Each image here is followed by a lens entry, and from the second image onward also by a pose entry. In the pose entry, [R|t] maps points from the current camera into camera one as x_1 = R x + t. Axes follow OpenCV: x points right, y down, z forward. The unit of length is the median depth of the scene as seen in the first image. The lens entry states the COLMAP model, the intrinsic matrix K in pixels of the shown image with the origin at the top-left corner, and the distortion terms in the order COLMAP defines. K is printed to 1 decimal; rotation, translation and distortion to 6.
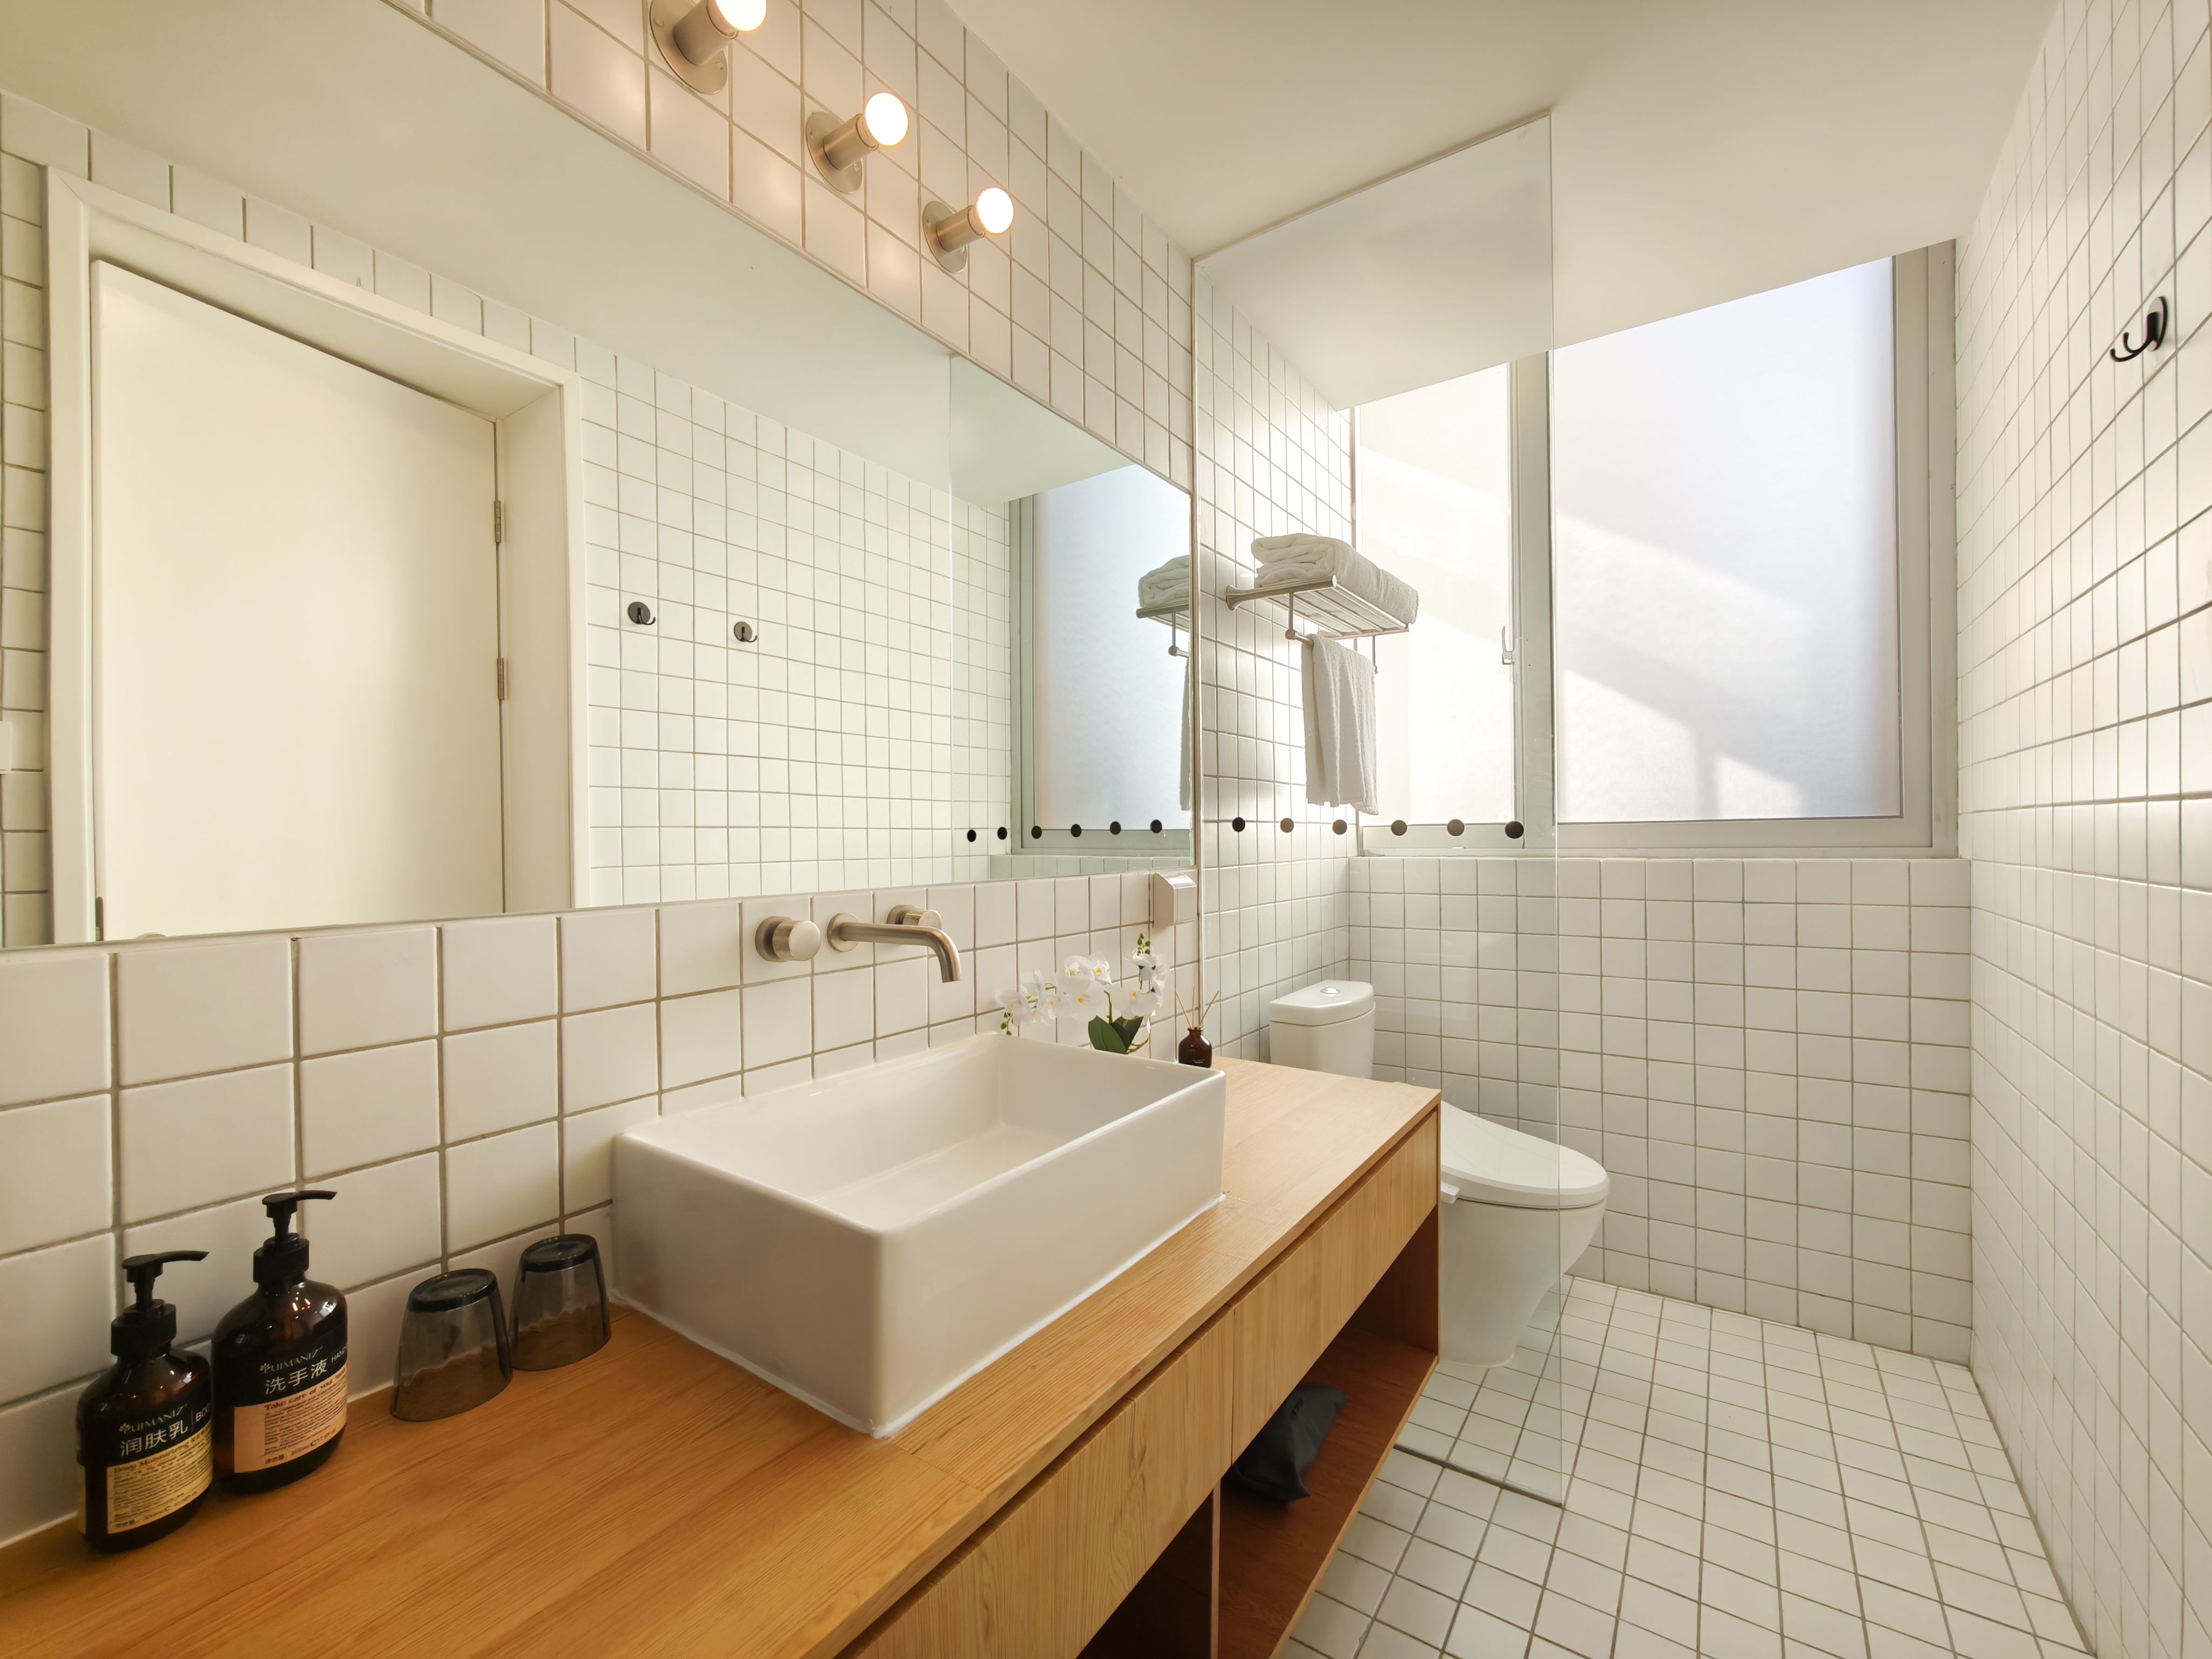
lens RADIAL K [[897.0, 0, 1107.4], [0, 897.0, 828.9], [0, 0, 1]] dist [0.020914, 0.000139]
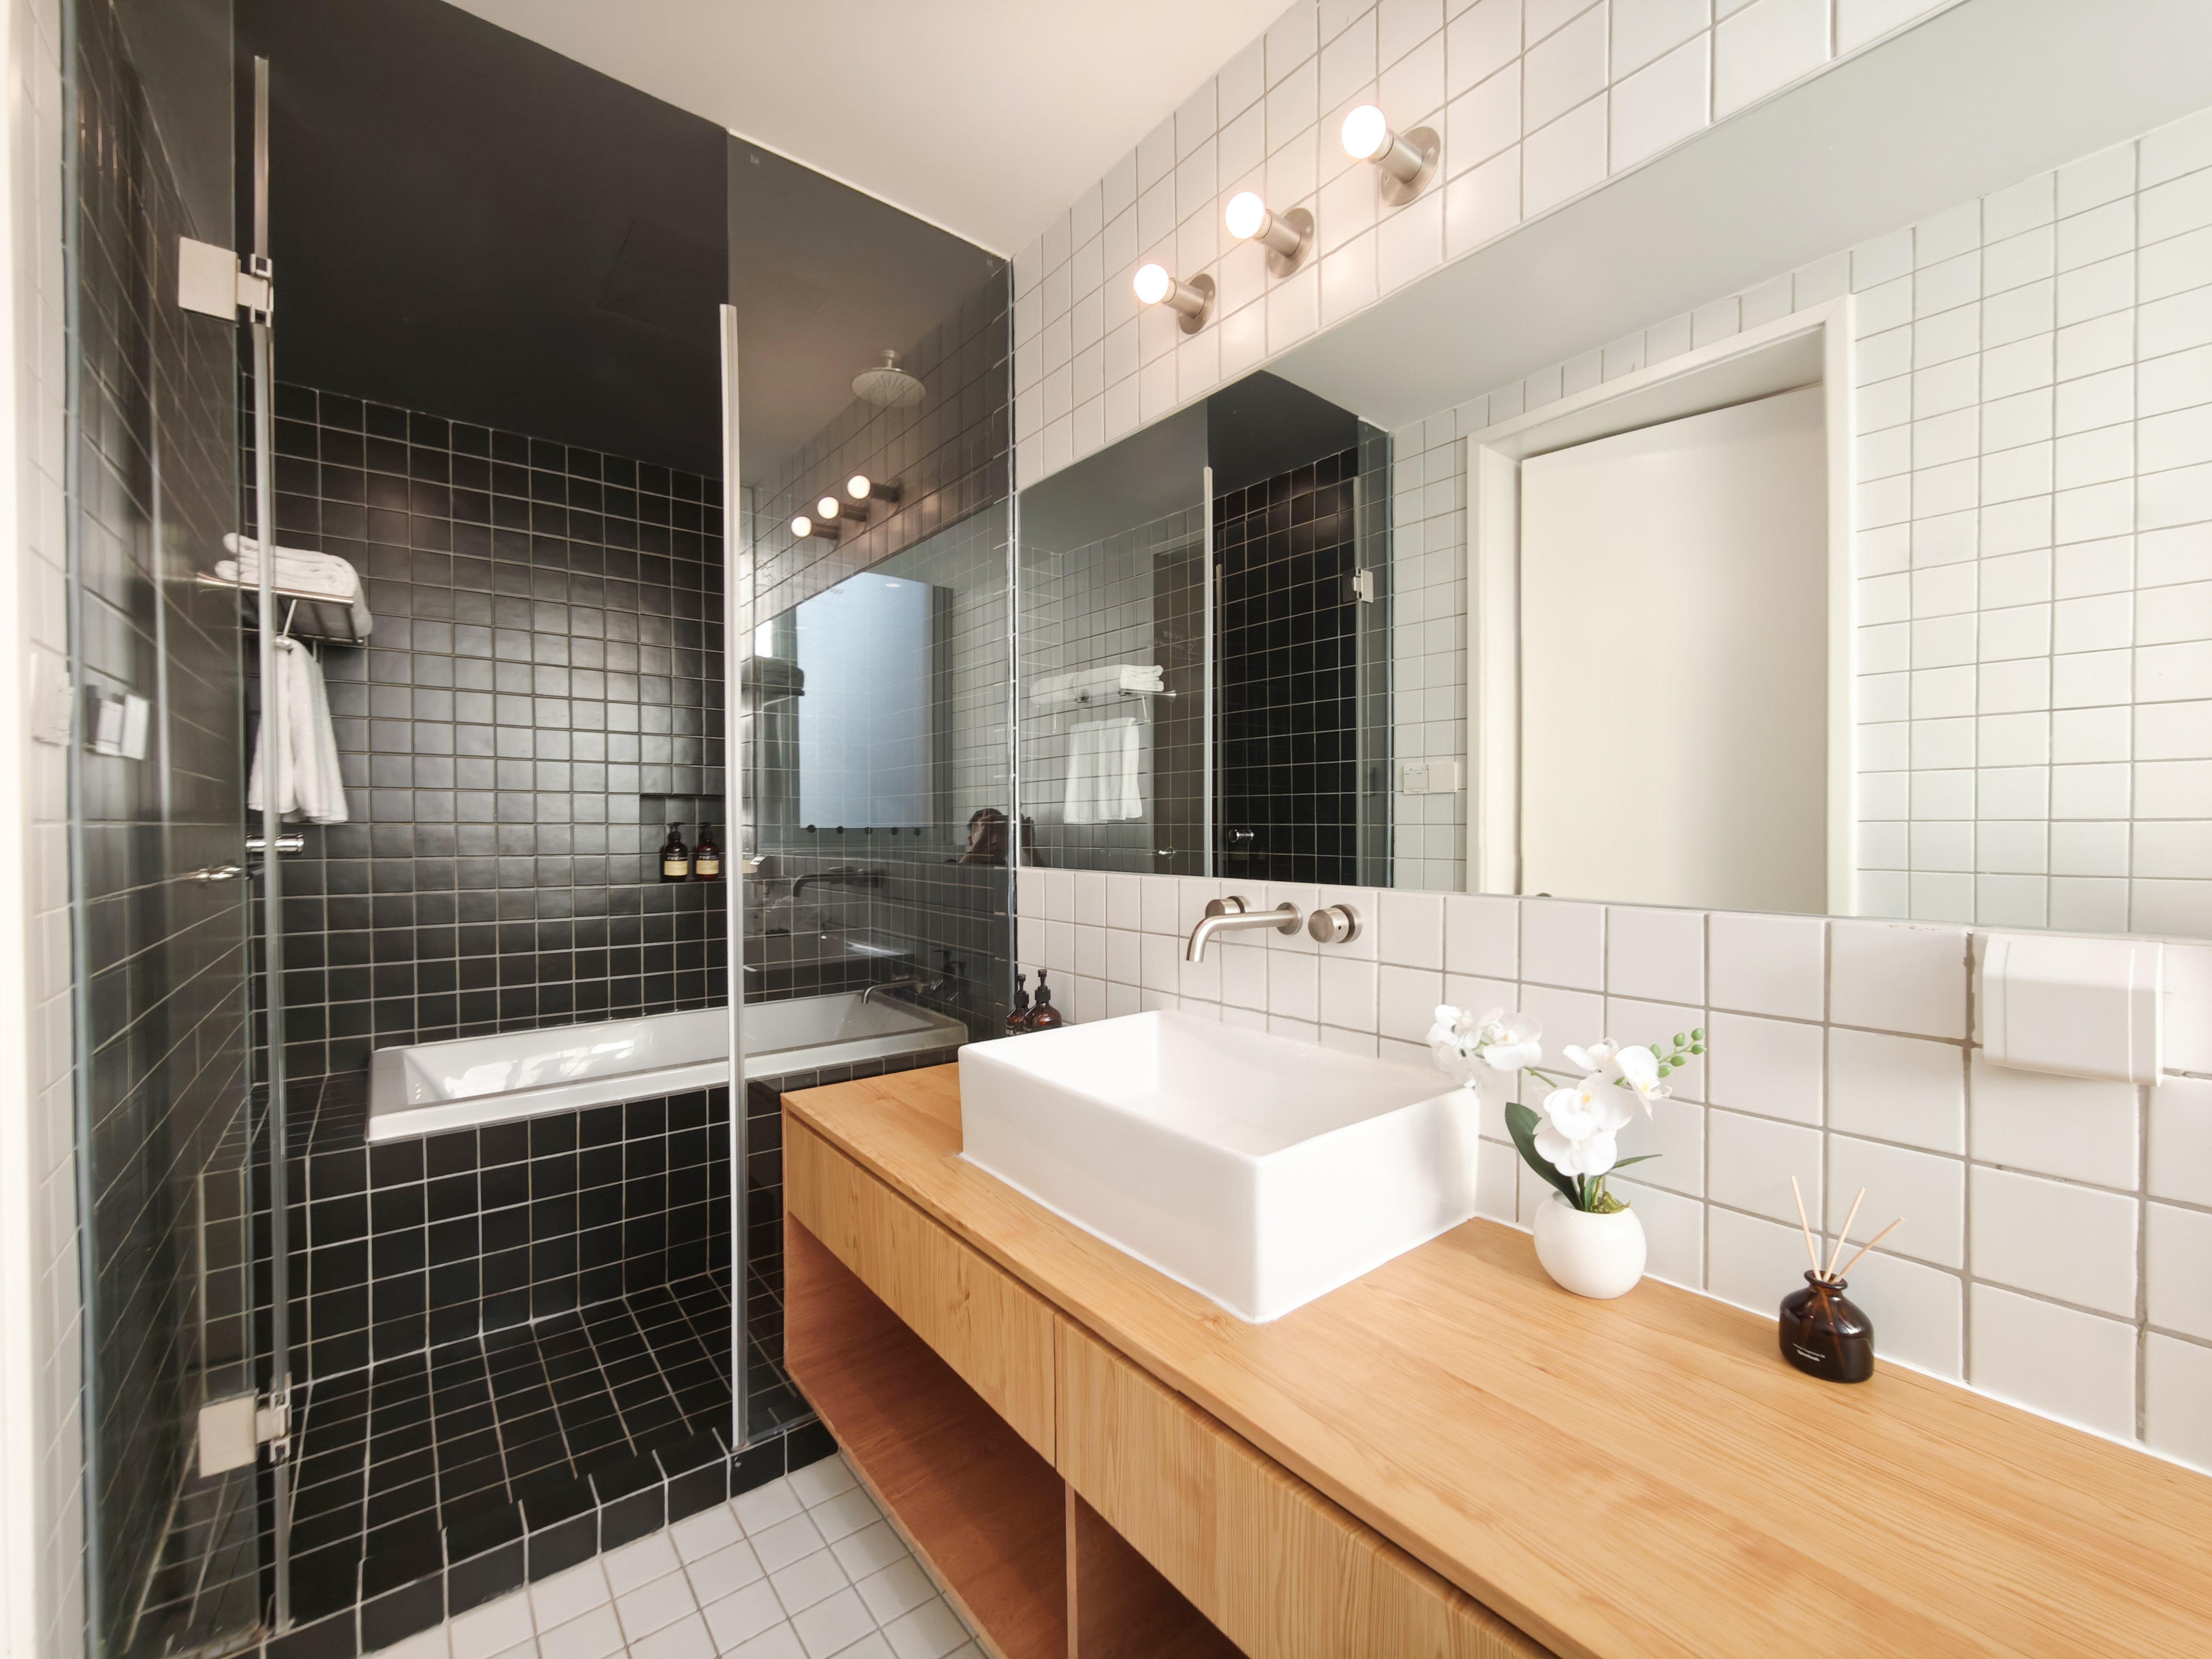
lens RADIAL K [[897.0, 0, 1103.0], [0, 897.0, 832.9], [0, 0, 1]] dist [0.020914, 0.000139]
pose [[-0.302991, 0.010567, -0.952935, 0.521139], [-0.004149, 0.999914, 0.012407, 0.001202], [0.952984, 0.007713, -0.302921, 0.676969]]
